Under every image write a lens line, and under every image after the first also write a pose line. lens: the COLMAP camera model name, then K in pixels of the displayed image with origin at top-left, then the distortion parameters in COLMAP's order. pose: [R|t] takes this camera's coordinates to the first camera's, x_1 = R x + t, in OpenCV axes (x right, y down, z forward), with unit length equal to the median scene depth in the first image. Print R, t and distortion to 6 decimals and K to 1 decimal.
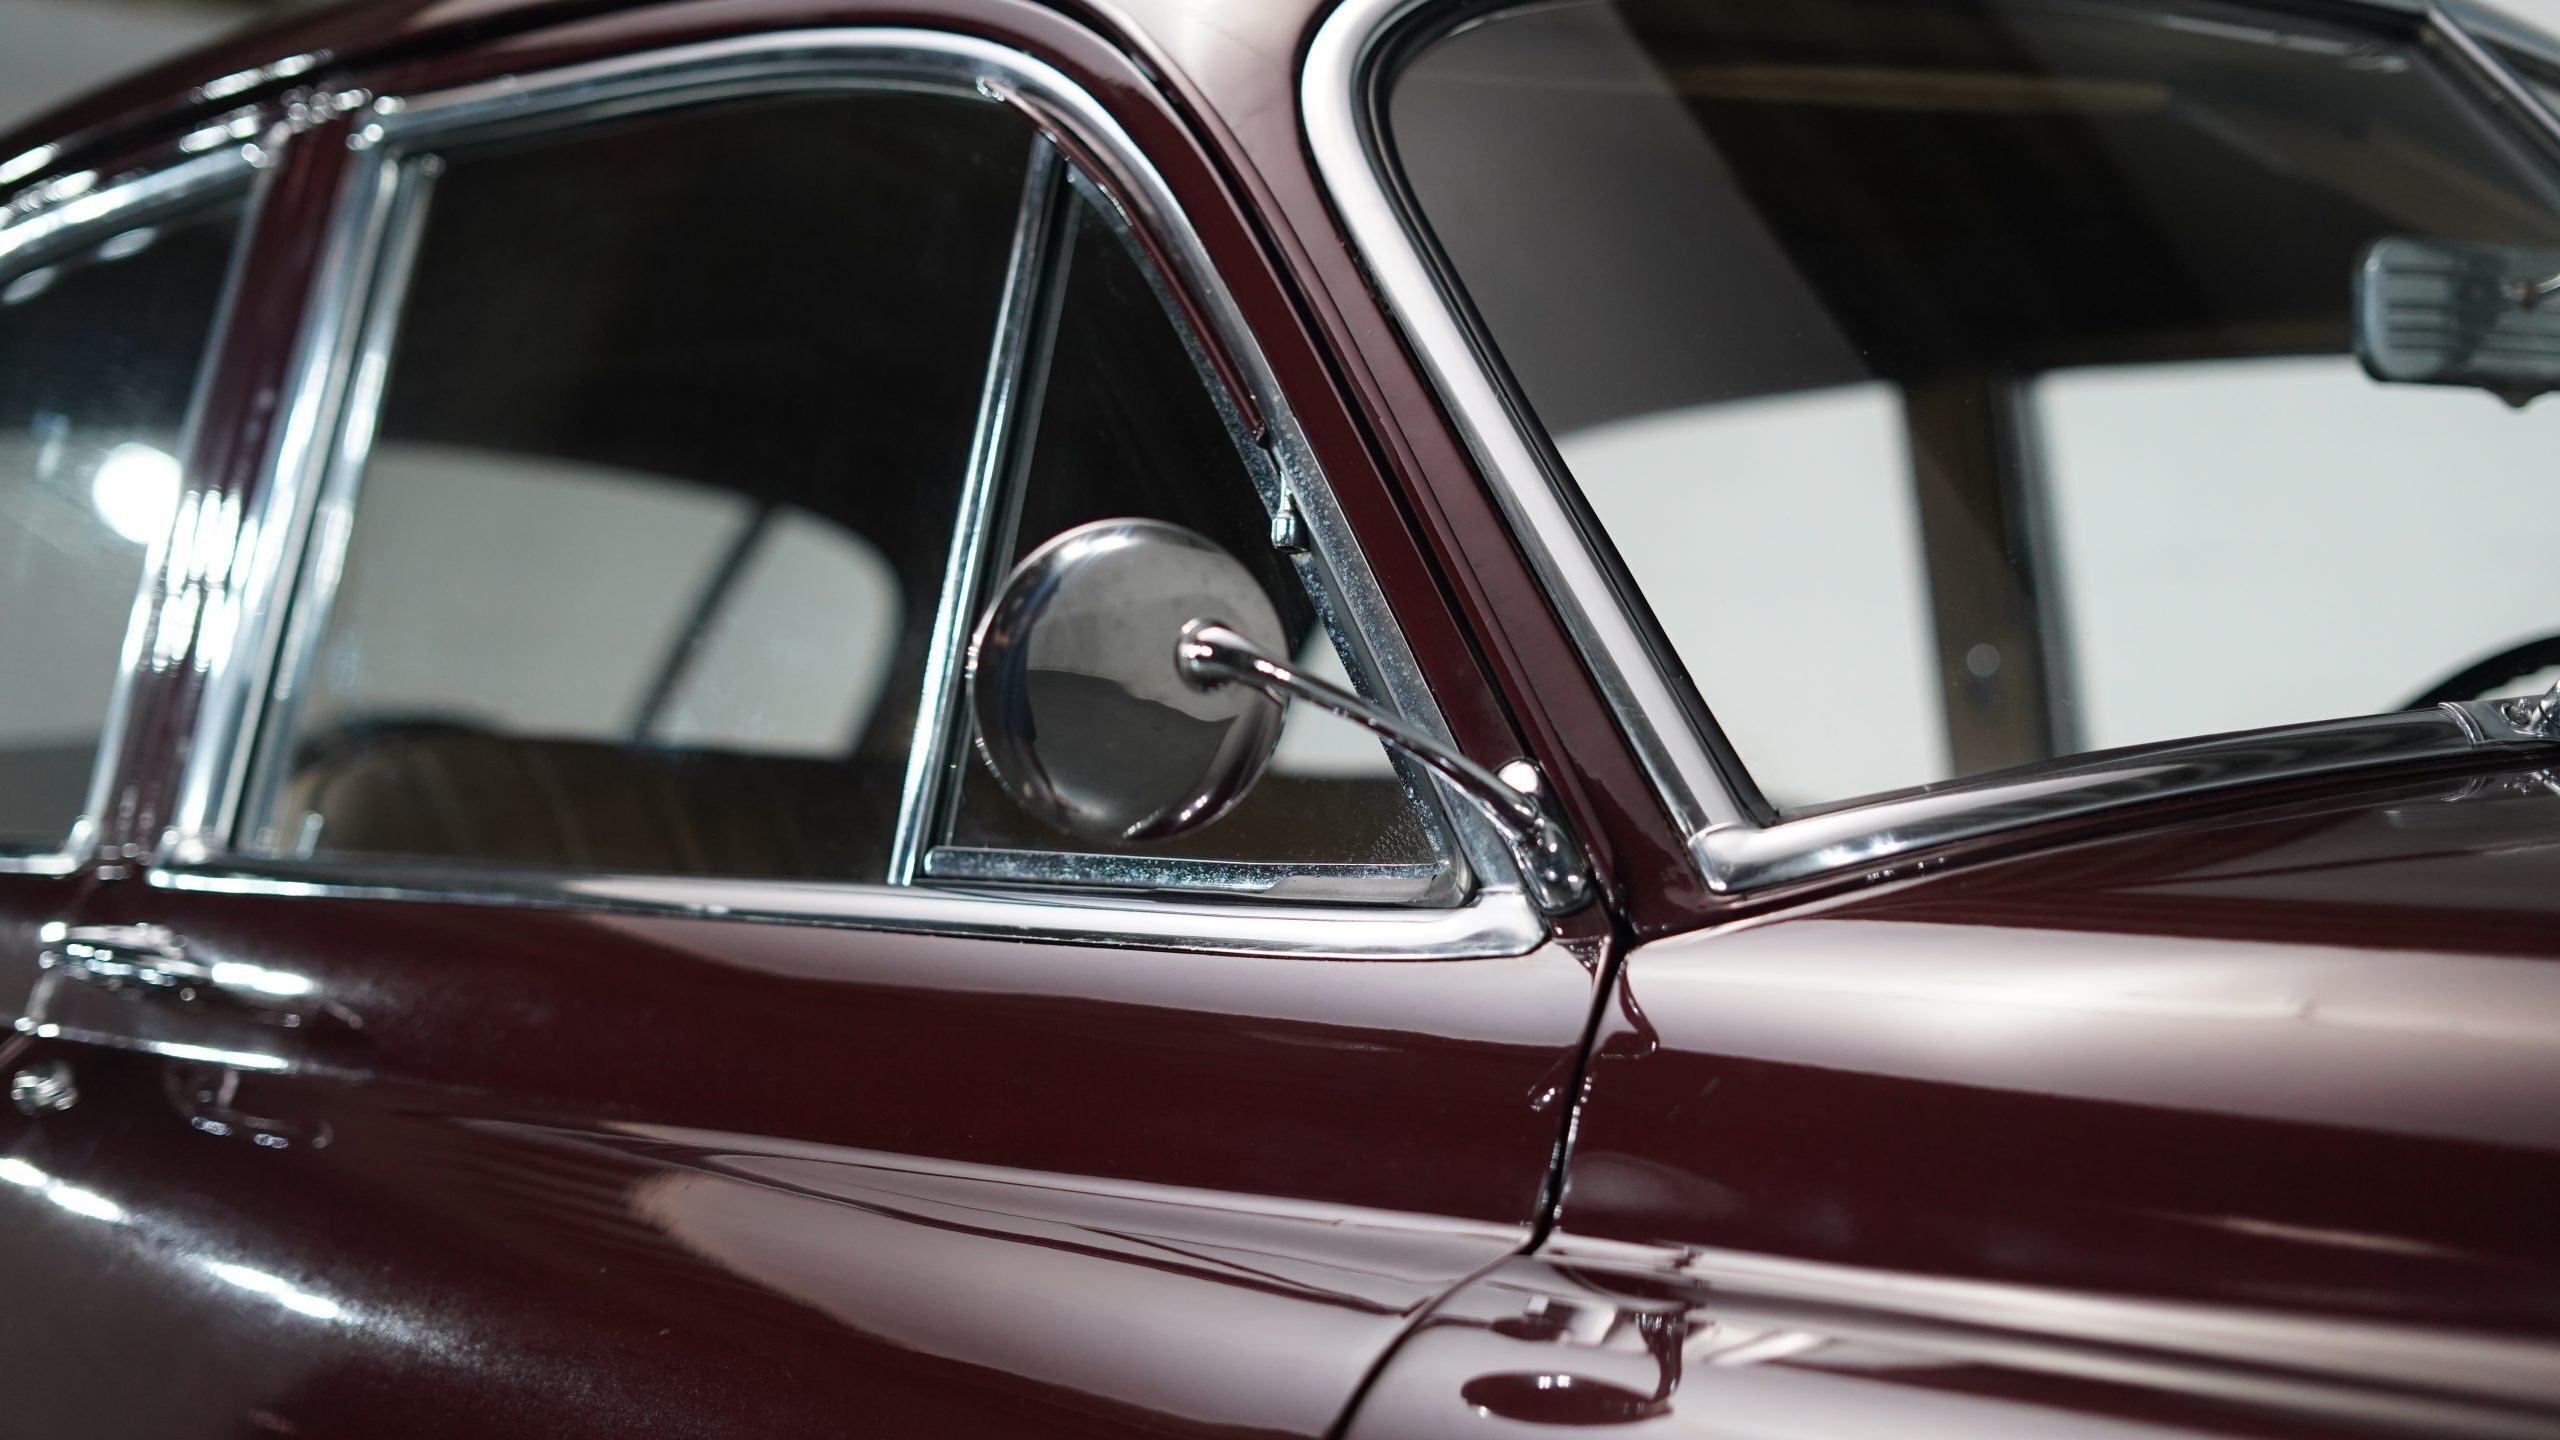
lens RADIAL K [[3643.6, 0, 1304.8], [0, 3643.6, 726.7], [0, 0, 1]] dist [-0.022796, -0.016096]
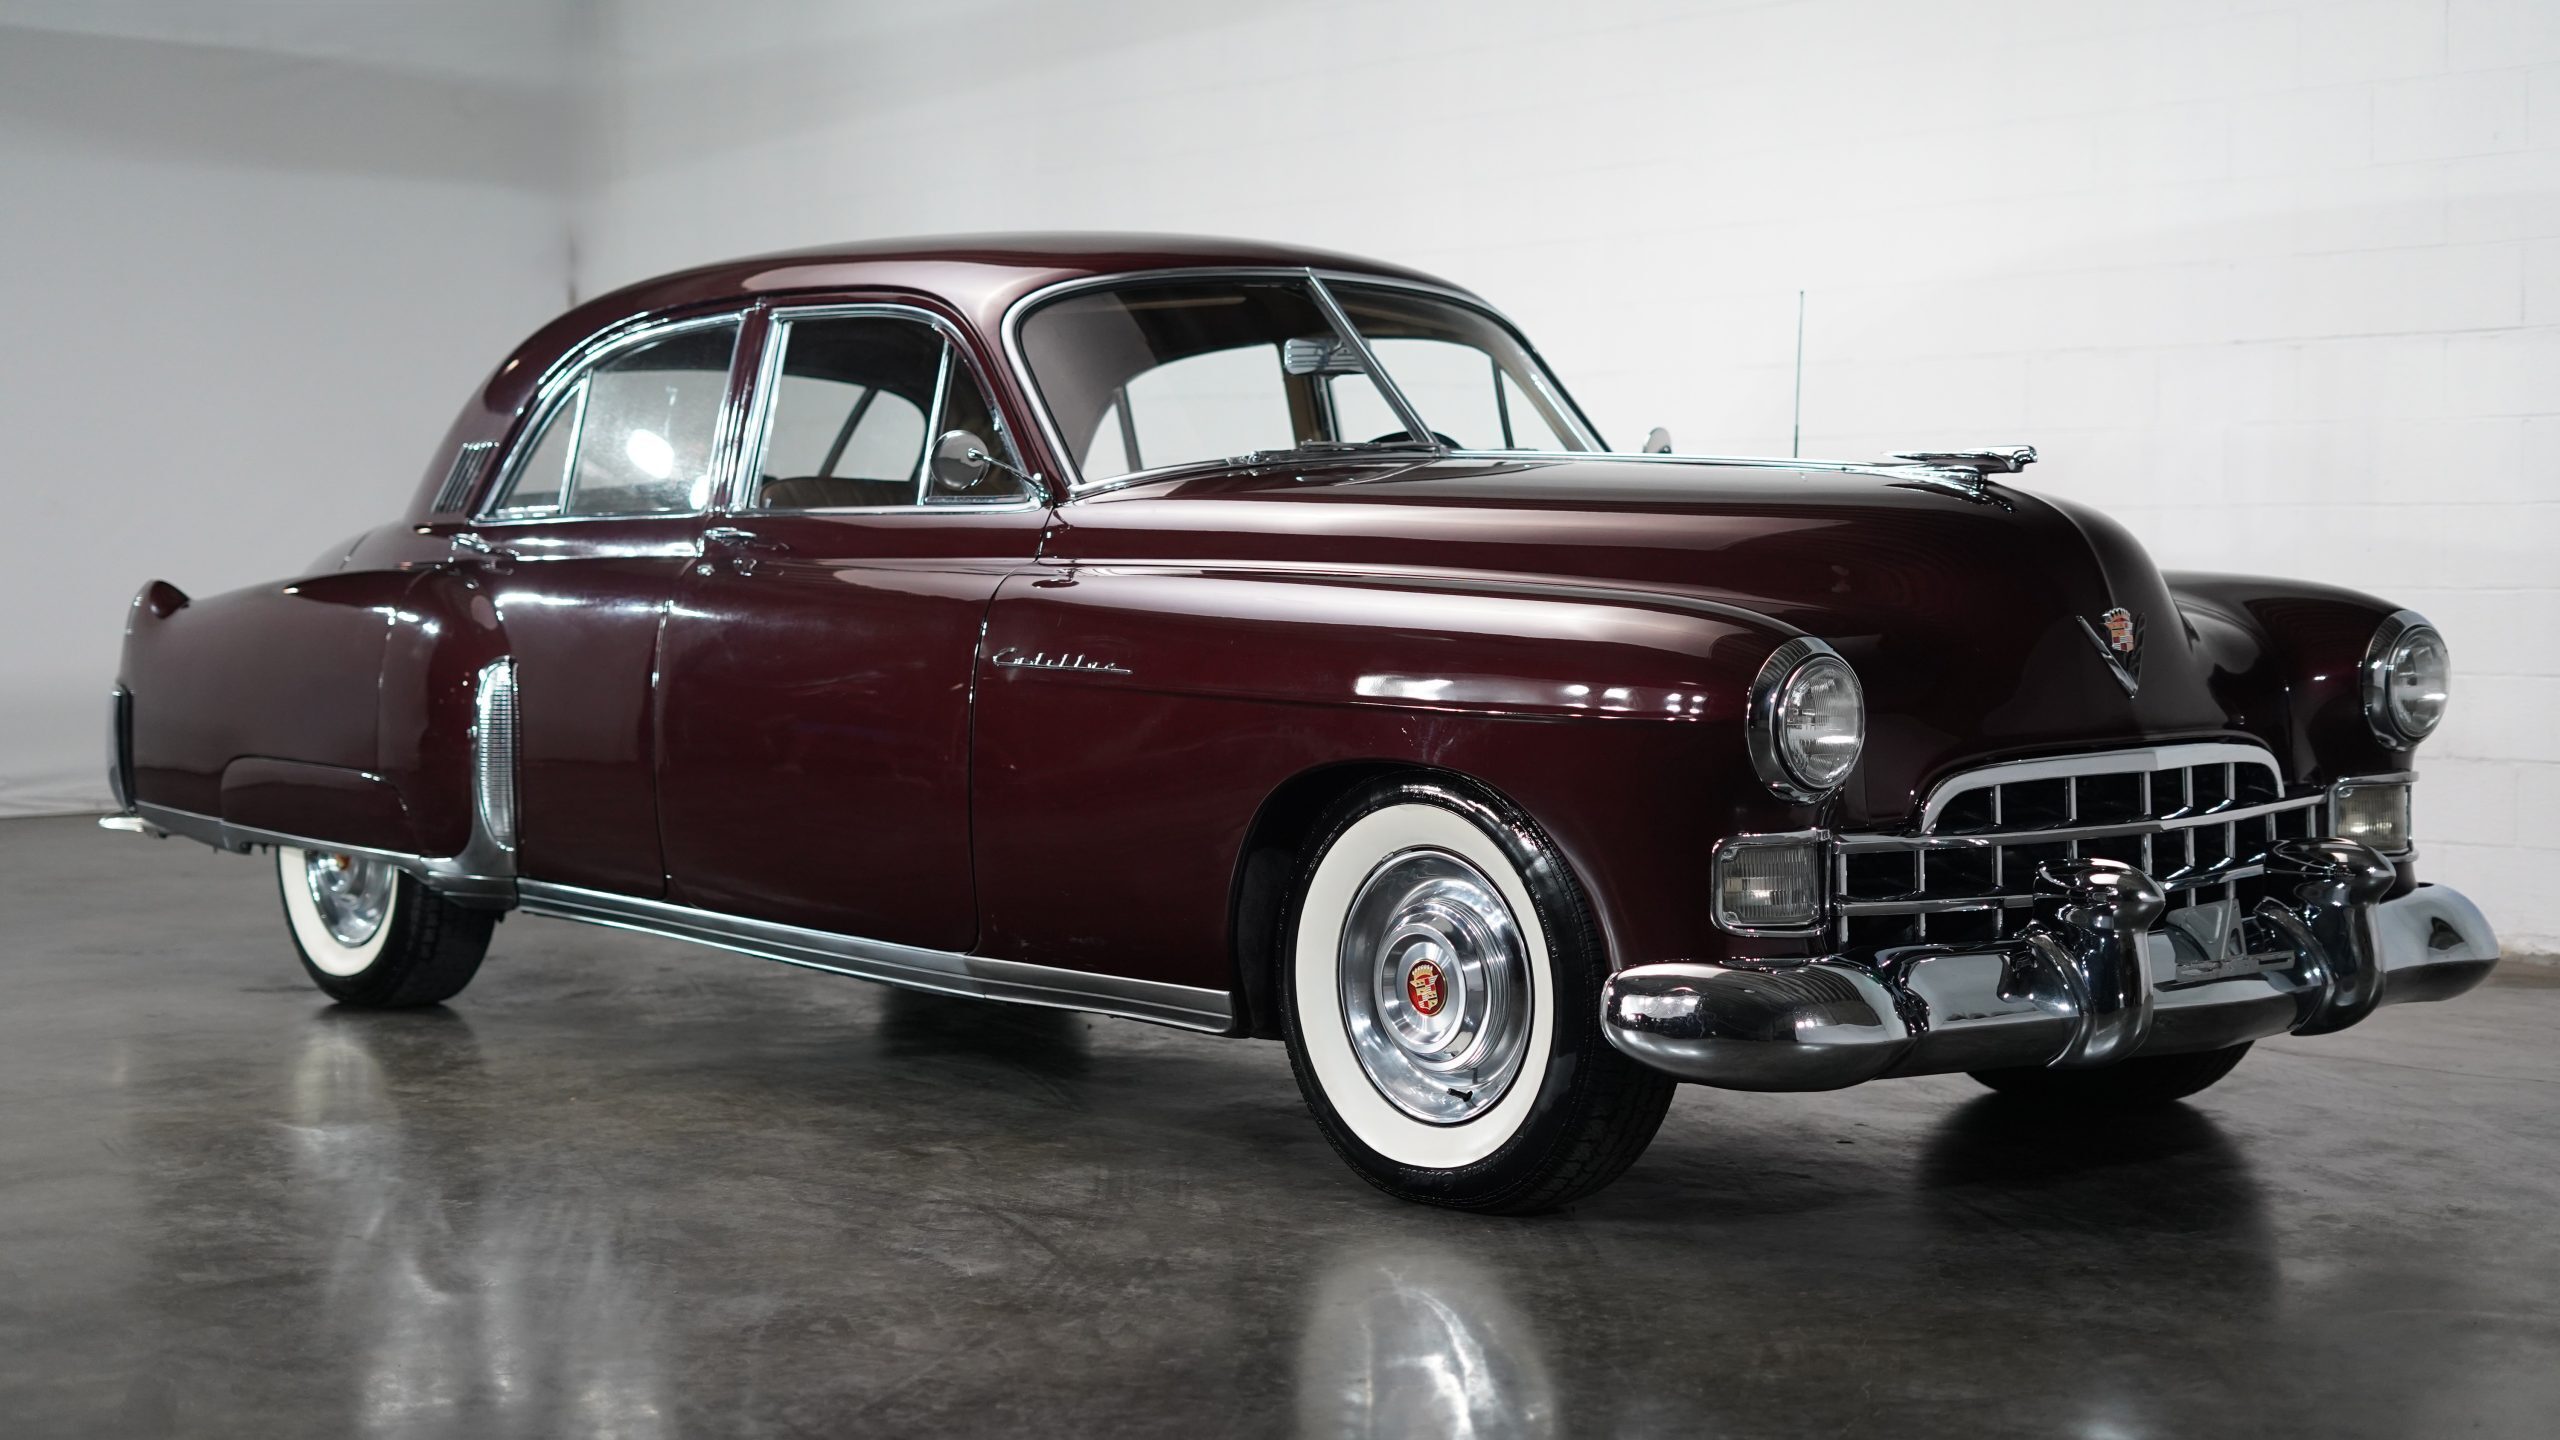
lens RADIAL K [[3639.4, 0, 1280.0], [0, 3639.4, 720.0], [0, 0, 1]] dist [-0.021834, -0.006135]
pose [[0.999895, -0.012842, -0.006668, 0.406421], [0.013262, 0.997641, 0.067361, 0.013686], [0.005788, -0.067442, 0.997706, -3.945530]]
